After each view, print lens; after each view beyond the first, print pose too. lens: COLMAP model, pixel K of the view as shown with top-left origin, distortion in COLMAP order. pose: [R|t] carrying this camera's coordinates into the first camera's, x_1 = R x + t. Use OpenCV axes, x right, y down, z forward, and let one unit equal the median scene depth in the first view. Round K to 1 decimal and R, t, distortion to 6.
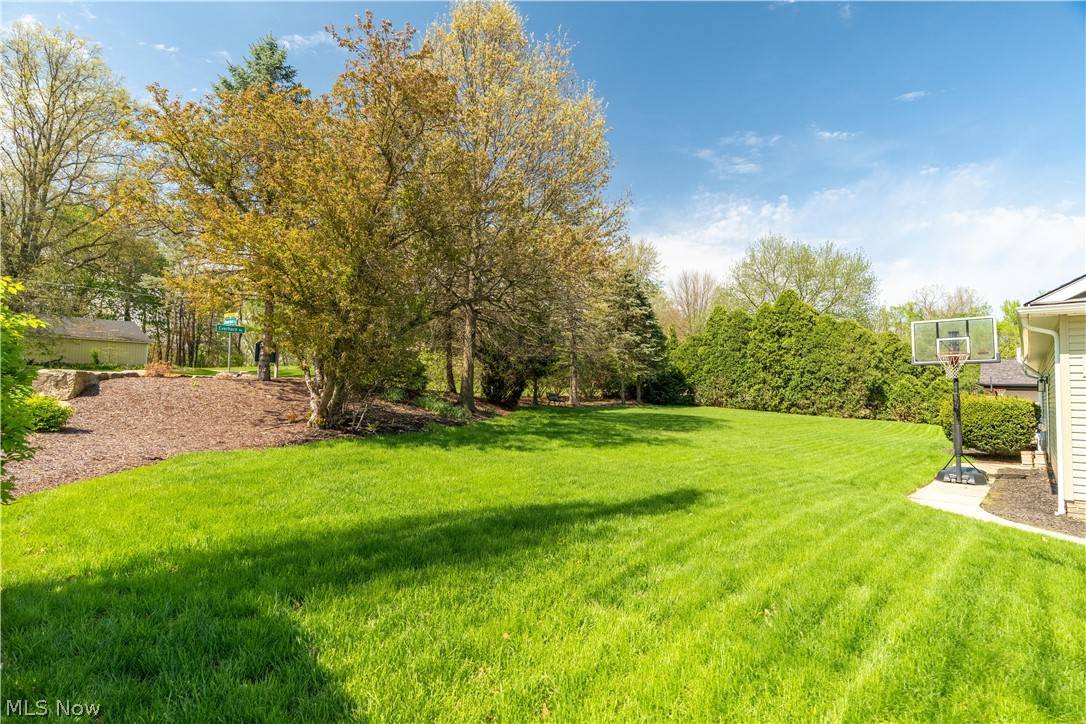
lens RADIAL K [[518.3, 0, 533.9], [0, 518.3, 364.3], [0, 0, 1]] dist [-0.003293, -0.000448]
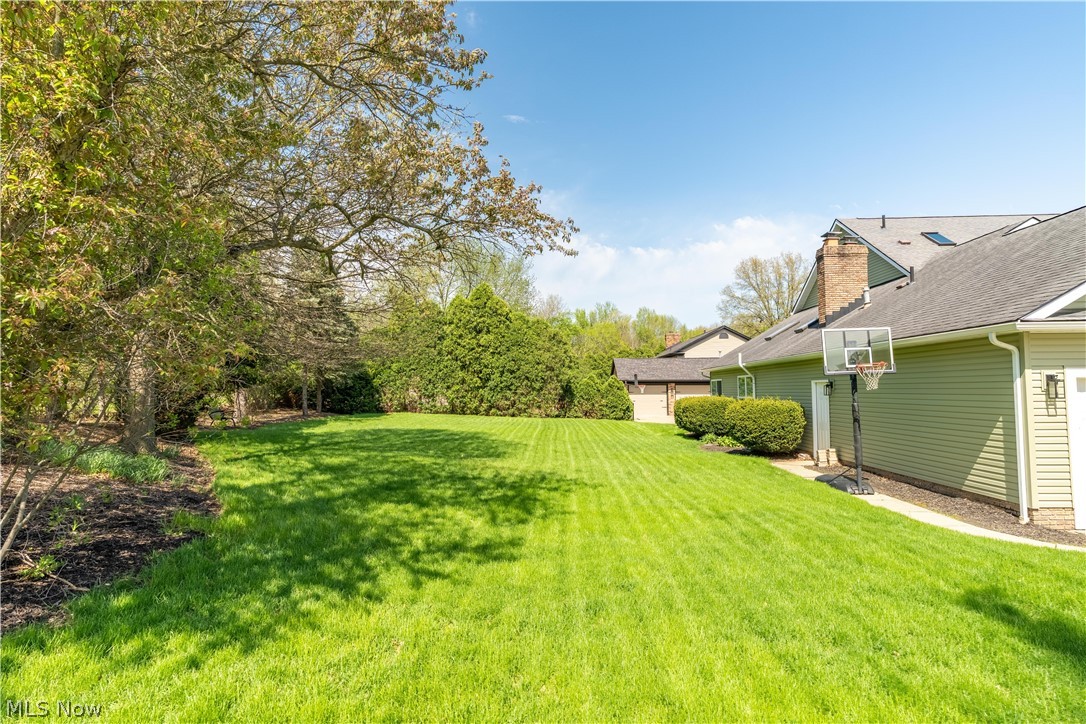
lens RADIAL K [[571.6, 0, 543.6], [0, 571.6, 360.6], [0, 0, 1]] dist [0.000728, 0.000457]
pose [[0.764750, 0.005100, 0.644306, -0.093344], [-0.007500, 0.999971, 0.000987, -0.005944], [-0.644283, -0.005588, 0.764767, 0.148366]]
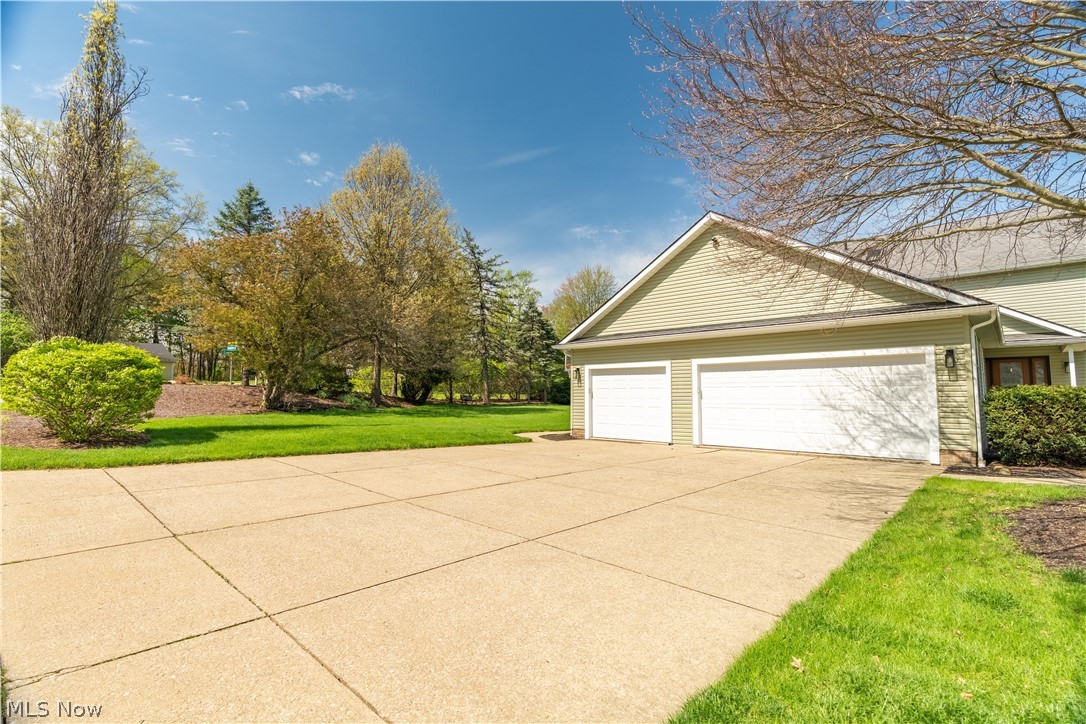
lens RADIAL K [[518.3, 0, 551.2], [0, 518.3, 360.1], [0, 0, 1]] dist [-0.003293, -0.000448]
pose [[0.999897, -0.012535, -0.006939, 0.239983], [0.012323, 0.999480, -0.029806, 0.004890], [0.007309, 0.029718, 0.999532, -0.333074]]
